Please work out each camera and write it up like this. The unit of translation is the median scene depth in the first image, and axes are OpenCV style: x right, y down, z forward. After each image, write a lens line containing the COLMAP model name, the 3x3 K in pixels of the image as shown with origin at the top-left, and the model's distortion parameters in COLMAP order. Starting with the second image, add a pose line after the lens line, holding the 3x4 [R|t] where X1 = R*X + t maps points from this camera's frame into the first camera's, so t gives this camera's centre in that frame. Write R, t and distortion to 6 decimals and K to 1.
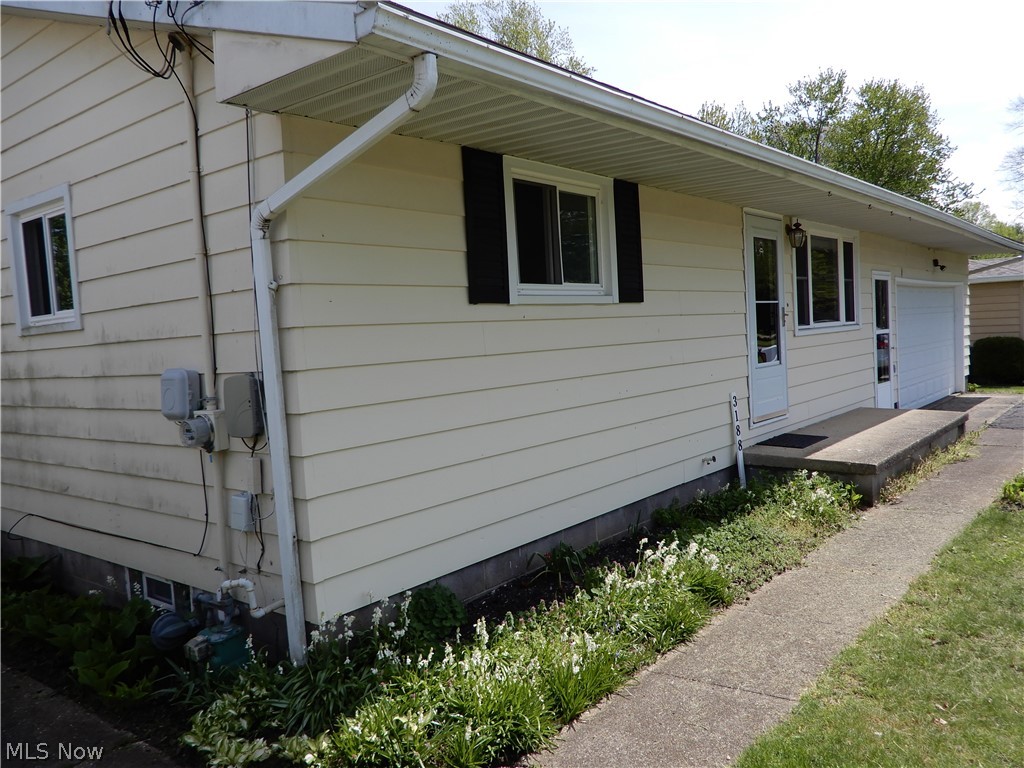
lens RADIAL K [[831.1, 0, 502.2], [0, 831.1, 381.1], [0, 0, 1]] dist [0.000173, -0.015629]
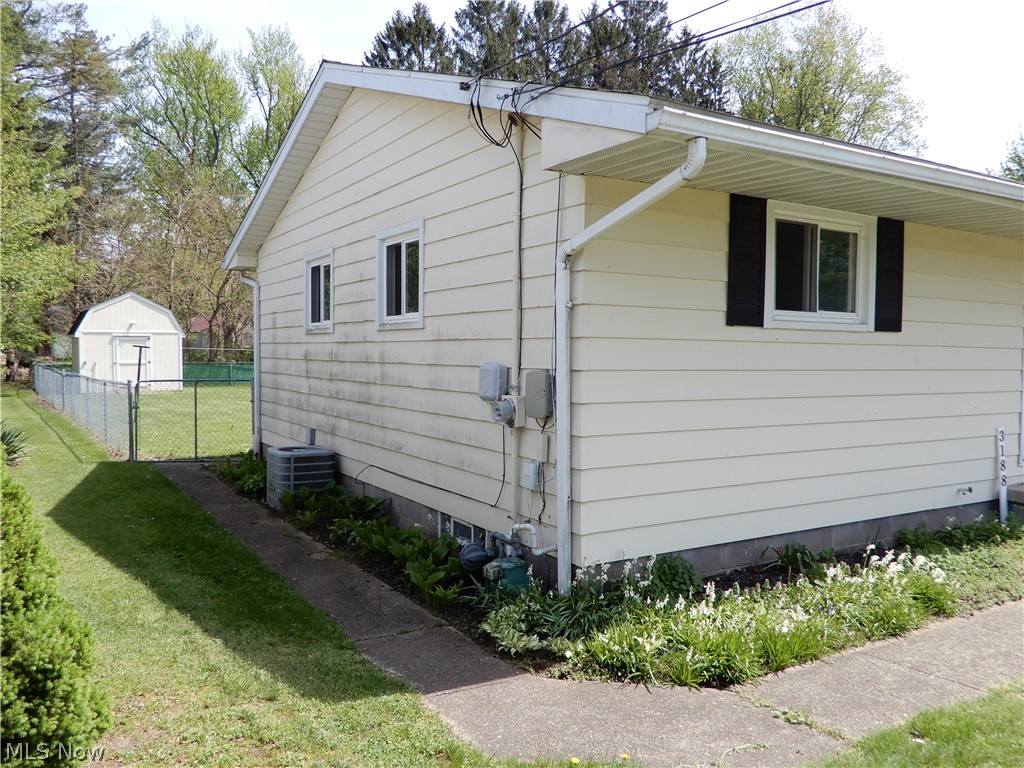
lens RADIAL K [[831.1, 0, 502.2], [0, 831.1, 381.1], [0, 0, 1]] dist [0.000173, -0.015629]
pose [[0.944884, 0.077758, -0.318038, 0.046834], [-0.081596, 0.996665, 0.001258, 0.011596], [0.317075, 0.024762, 0.948077, -0.249716]]
